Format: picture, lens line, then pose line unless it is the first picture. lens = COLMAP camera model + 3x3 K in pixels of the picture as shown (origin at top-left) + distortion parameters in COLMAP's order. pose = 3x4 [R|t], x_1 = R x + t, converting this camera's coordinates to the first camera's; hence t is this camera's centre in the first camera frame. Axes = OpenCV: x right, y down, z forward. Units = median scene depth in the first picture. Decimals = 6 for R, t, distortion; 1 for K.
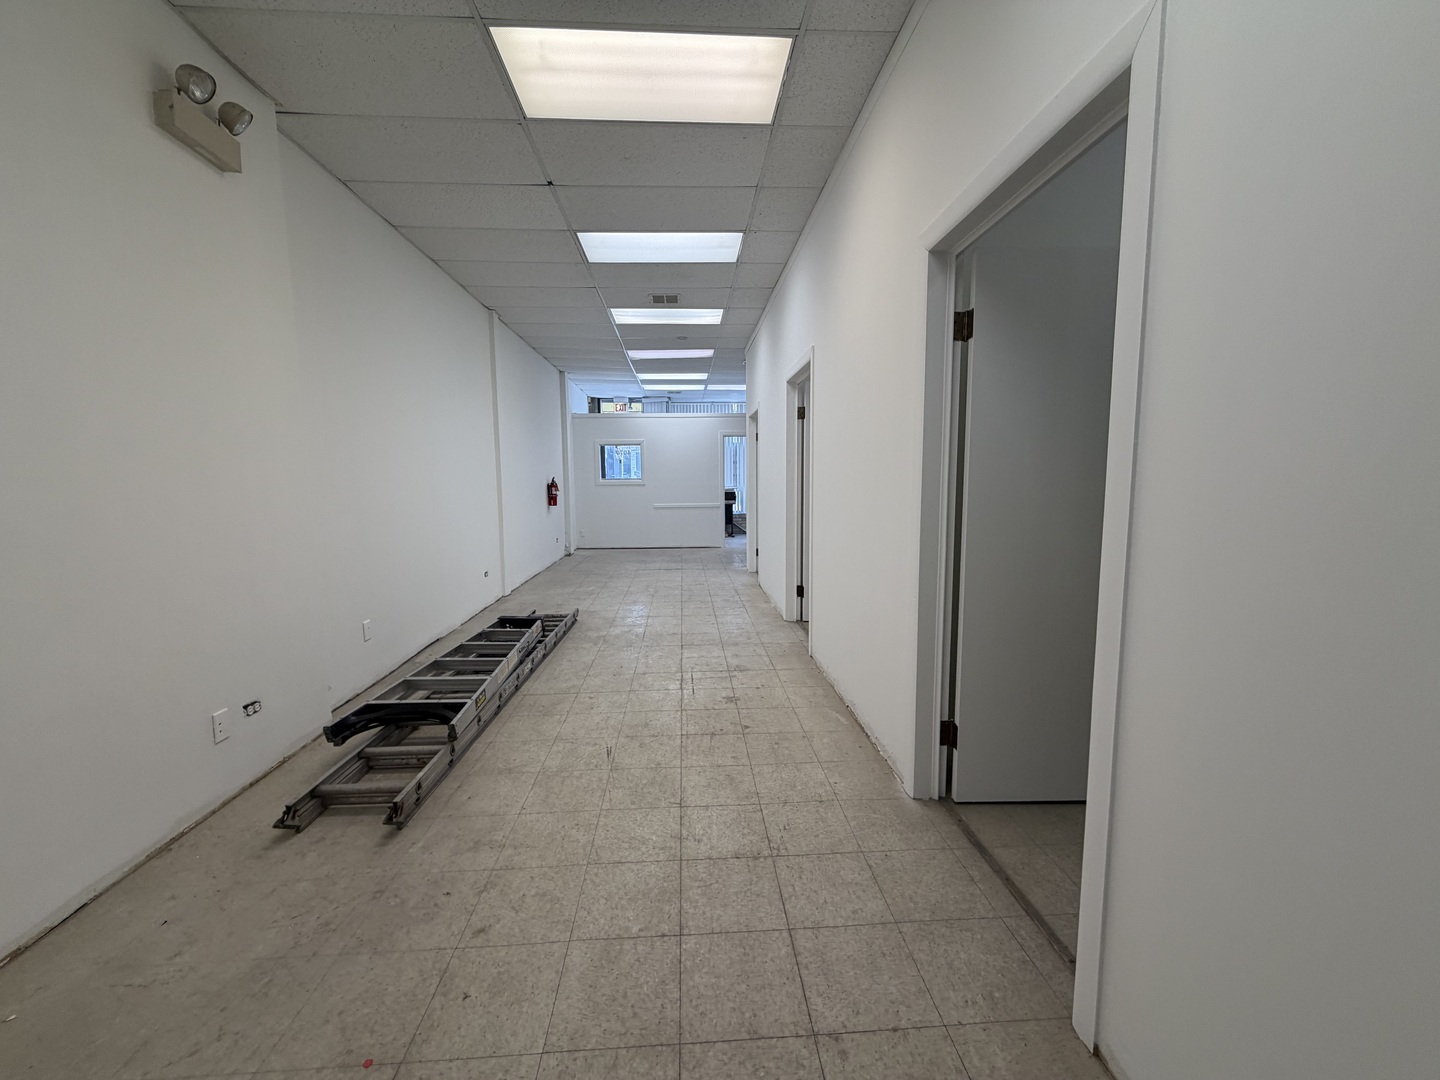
lens RADIAL K [[577.2, 0, 715.5], [0, 577.2, 540.6], [0, 0, 1]] dist [-0.008066, 0.002472]
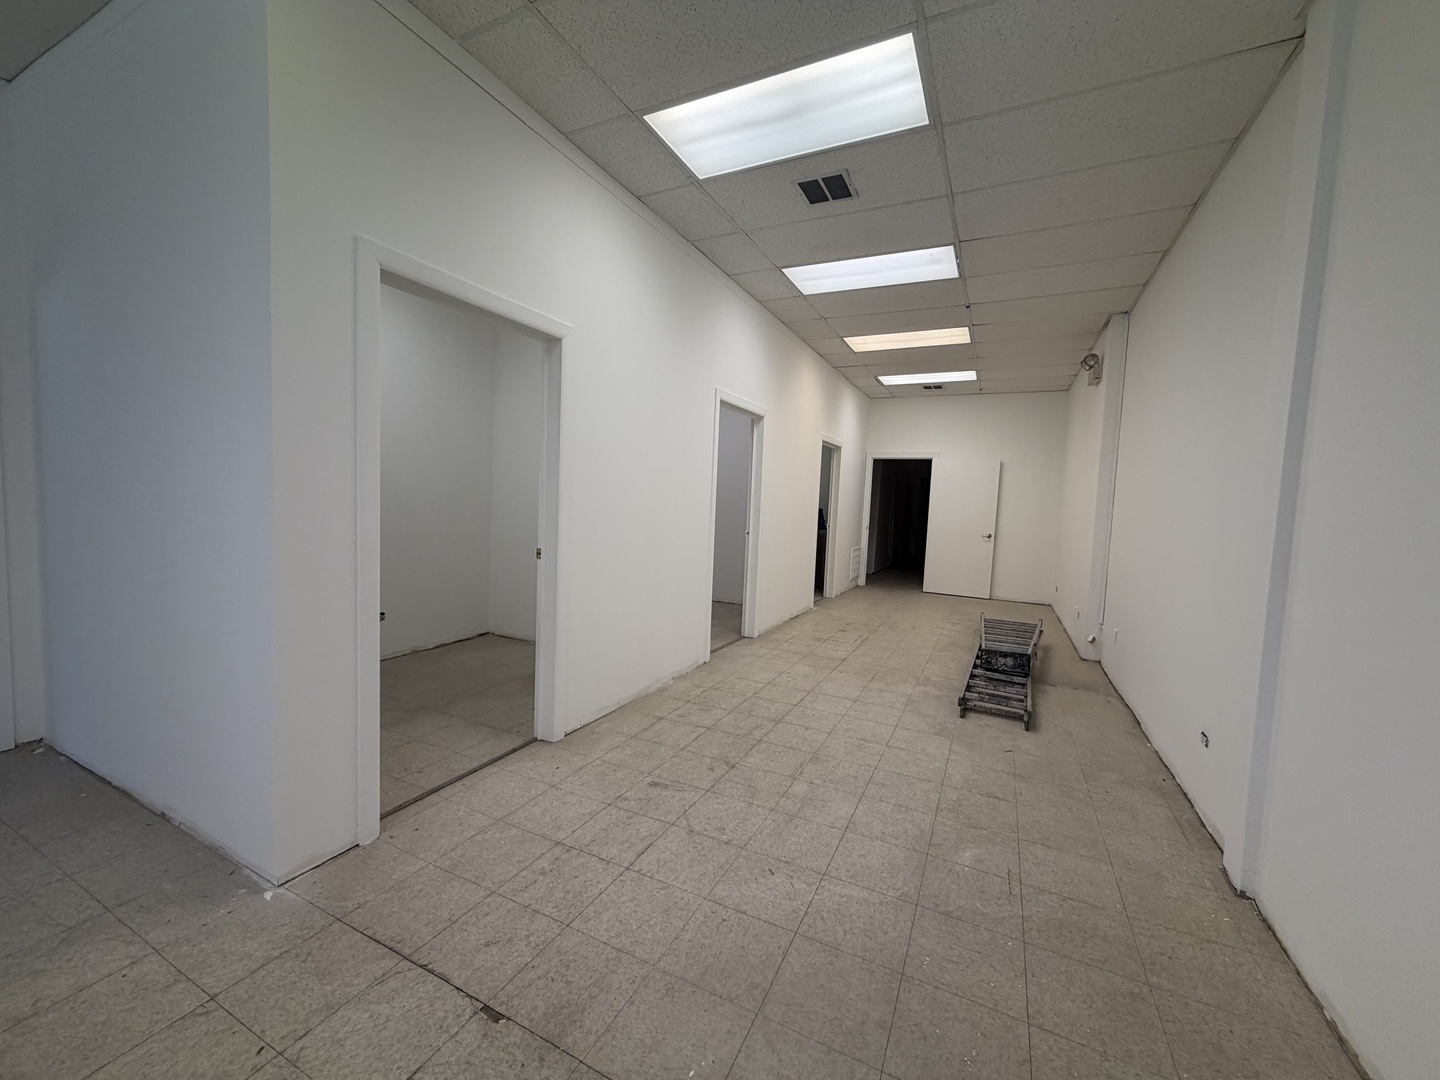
lens RADIAL K [[577.2, 0, 715.5], [0, 577.2, 540.6], [0, 0, 1]] dist [-0.008066, 0.002472]
pose [[-0.868961, -0.058612, 0.491397, -0.776325], [0.023802, 0.986862, 0.159800, -0.461156], [-0.494308, 0.150556, -0.856150, 4.242115]]
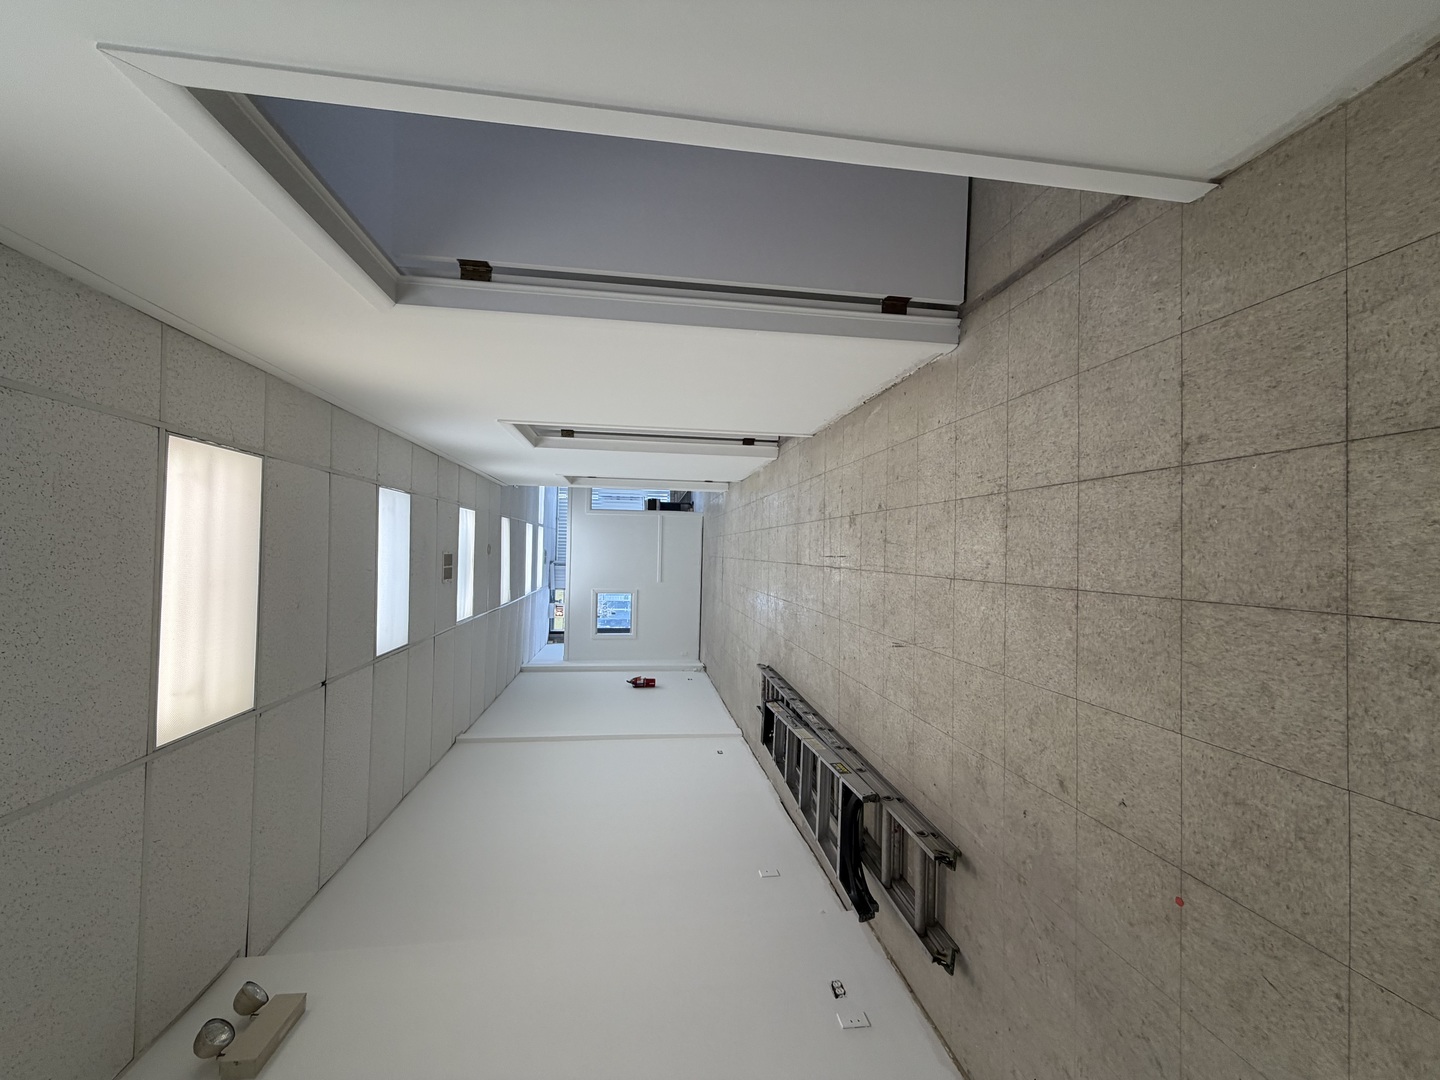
lens RADIAL K [[577.2, 0, 715.5], [0, 577.2, 540.6], [0, 0, 1]] dist [-0.008066, 0.002472]
pose [[0.037416, -0.998648, -0.036072, 0.028526], [0.998791, 0.036221, 0.033220, 0.010150], [-0.031869, -0.037272, 0.998797, 0.009995]]
